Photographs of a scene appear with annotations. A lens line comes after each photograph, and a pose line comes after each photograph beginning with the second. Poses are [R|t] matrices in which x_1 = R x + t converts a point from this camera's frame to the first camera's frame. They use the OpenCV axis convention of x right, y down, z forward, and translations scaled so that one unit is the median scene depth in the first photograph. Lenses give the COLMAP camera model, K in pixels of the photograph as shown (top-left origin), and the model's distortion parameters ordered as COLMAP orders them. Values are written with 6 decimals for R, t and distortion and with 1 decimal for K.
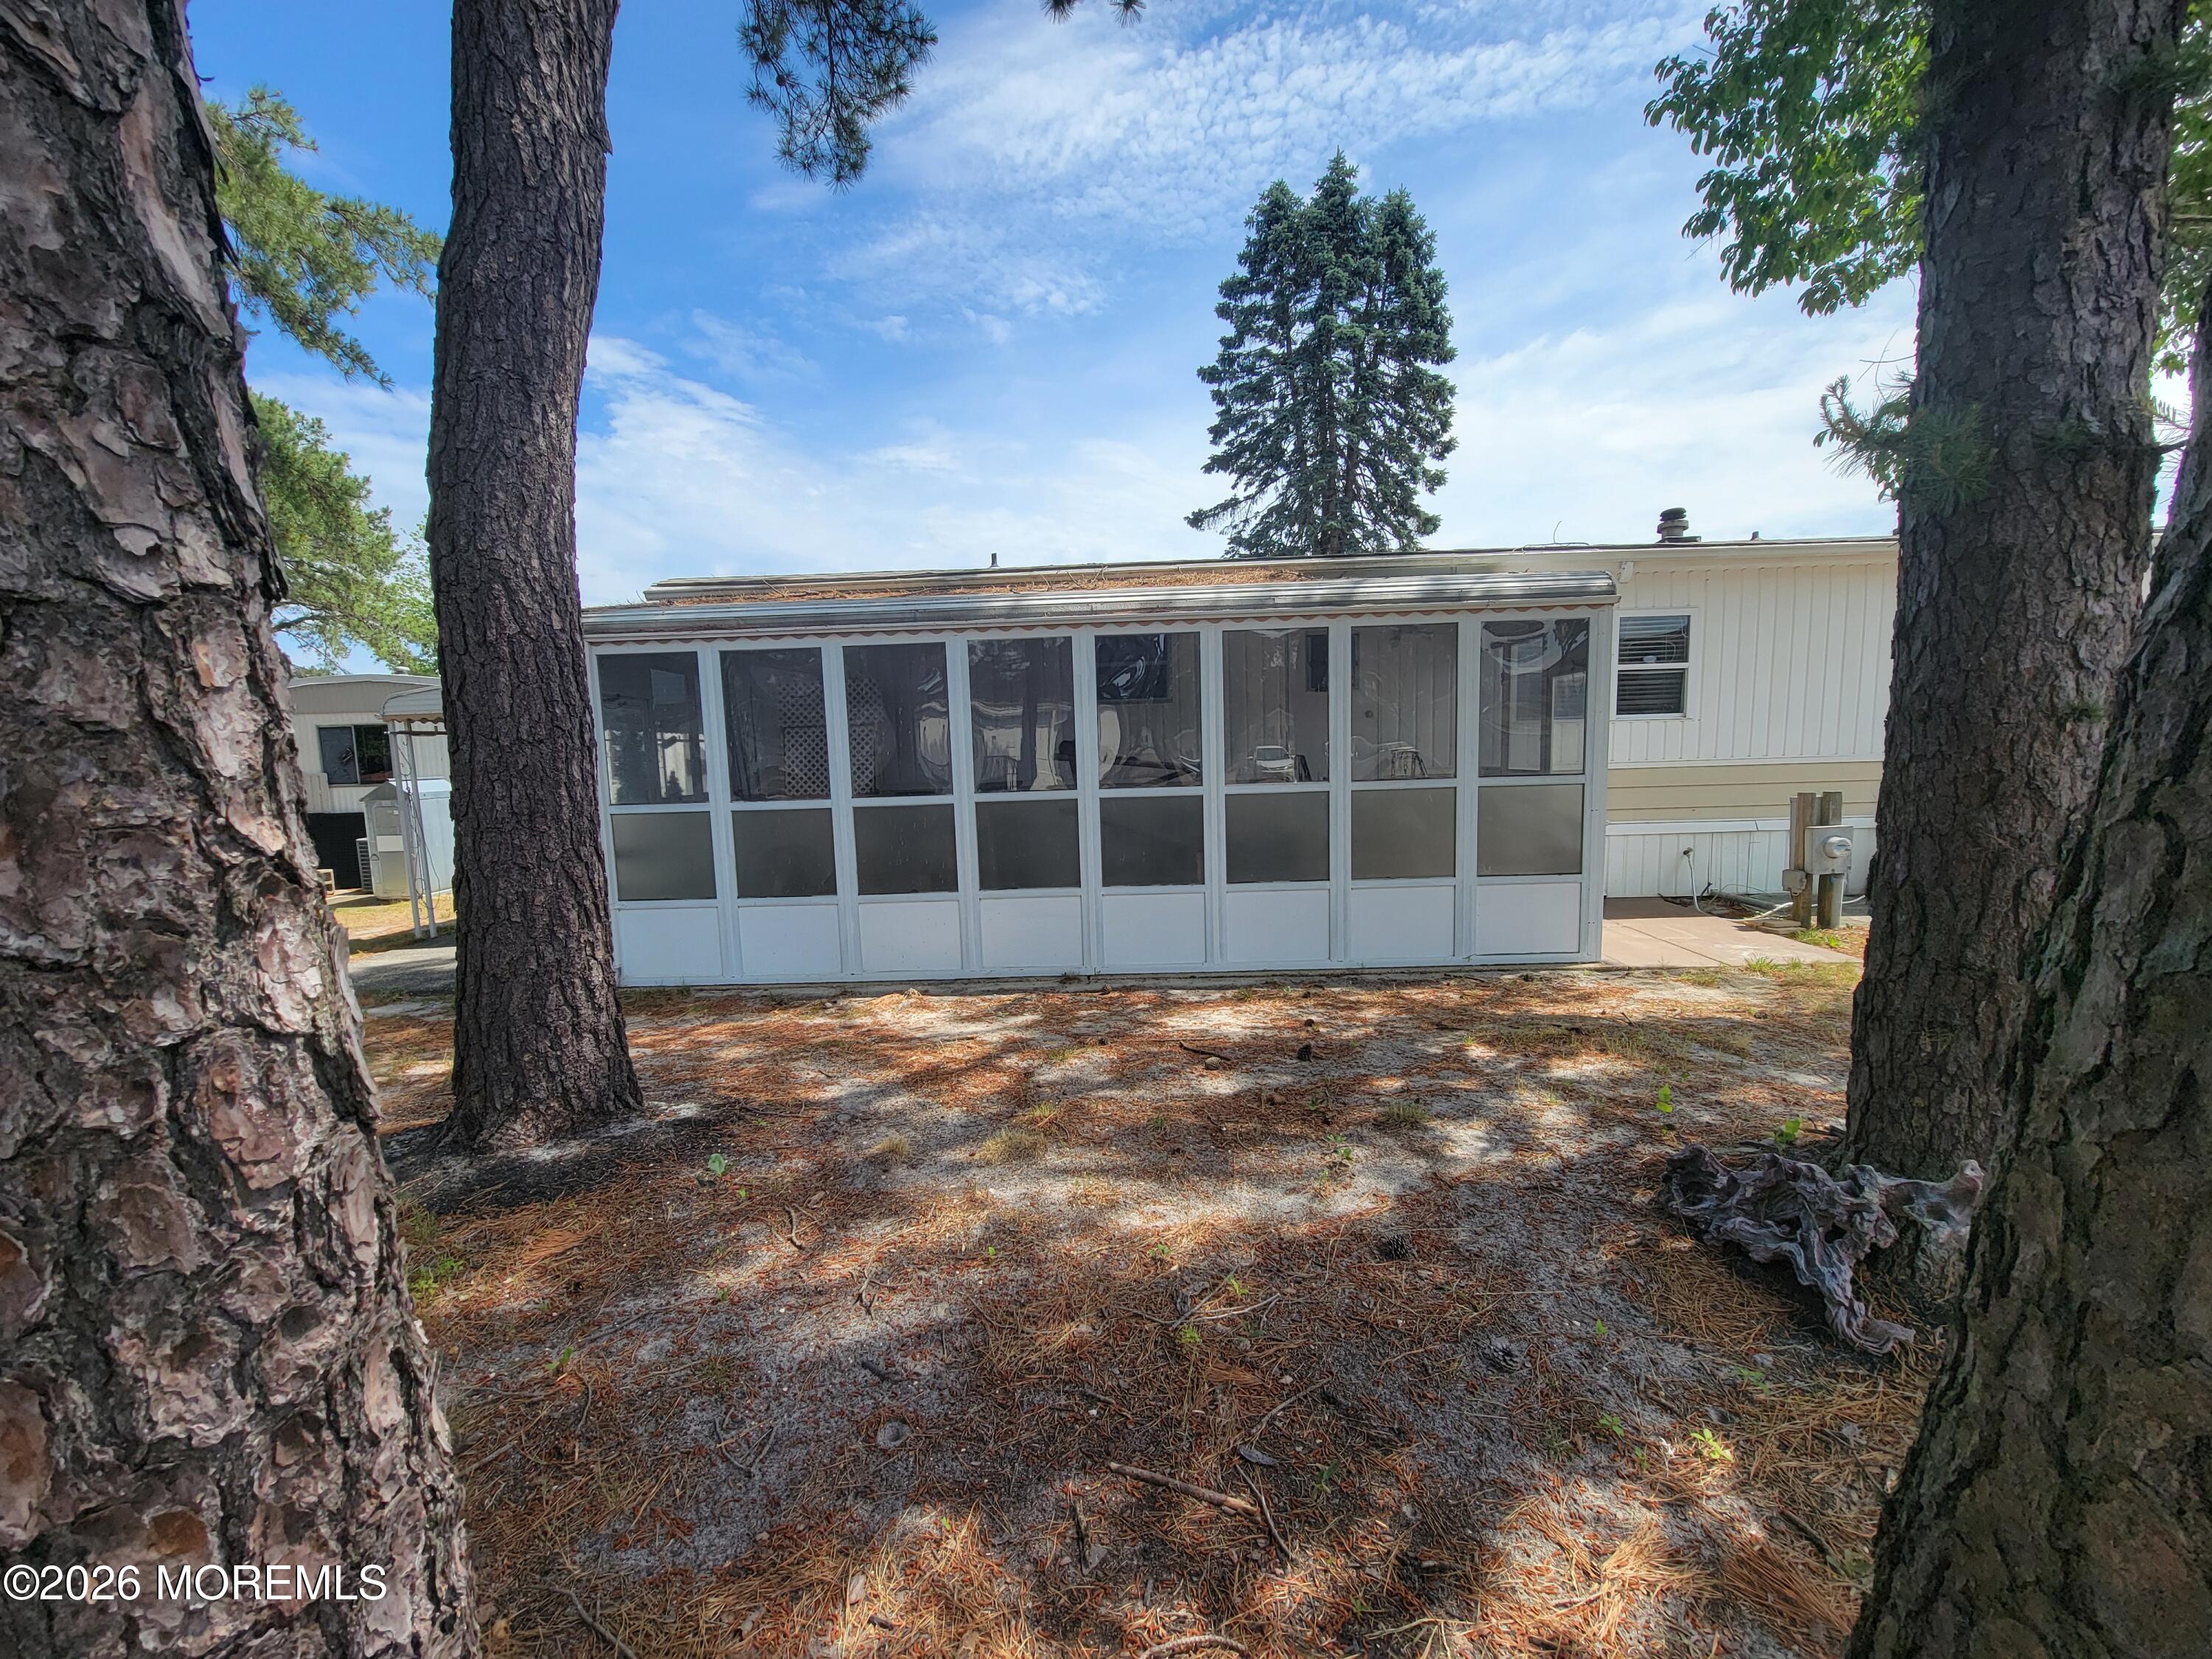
lens RADIAL K [[901.9, 0, 1100.3], [0, 901.9, 858.9], [0, 0, 1]] dist [-0.001260, 0.000932]
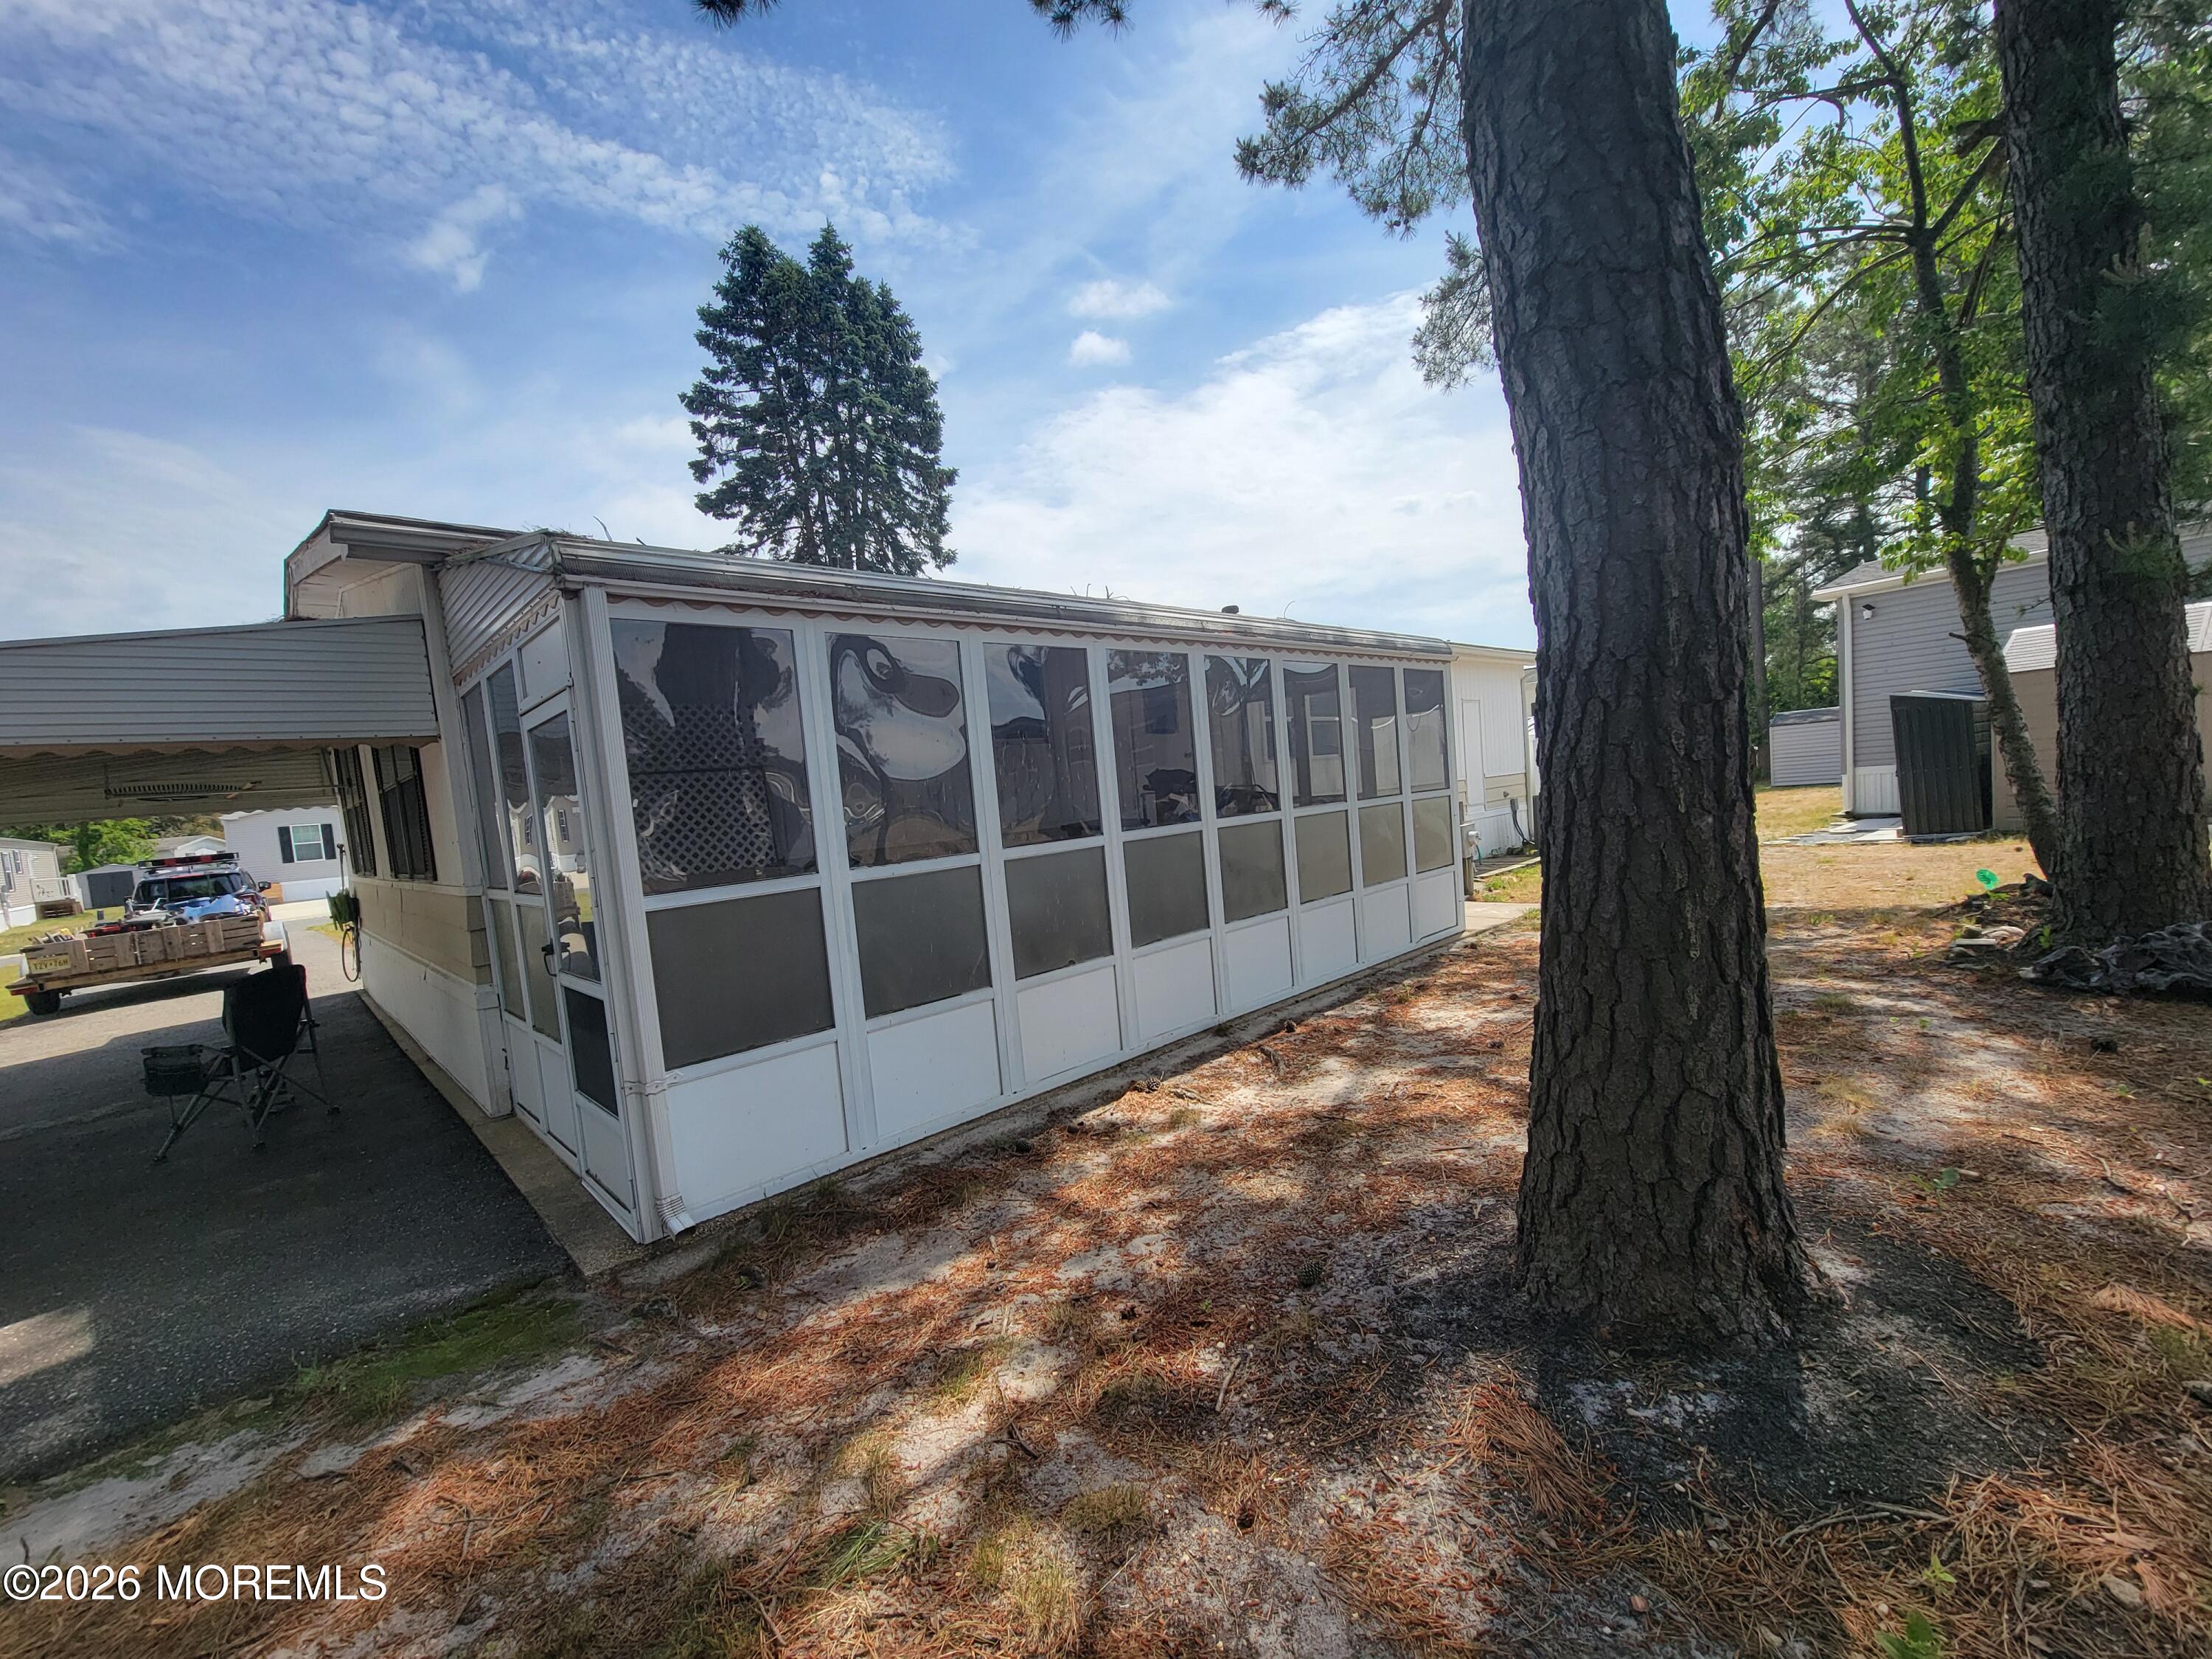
lens RADIAL K [[901.9, 0, 1100.3], [0, 901.9, 858.9], [0, 0, 1]] dist [-0.001260, 0.000932]
pose [[0.698429, -0.079889, 0.711207, -0.781472], [0.146174, 0.988725, -0.032486, -0.024977], [-0.700593, 0.126649, 0.702232, 0.460684]]
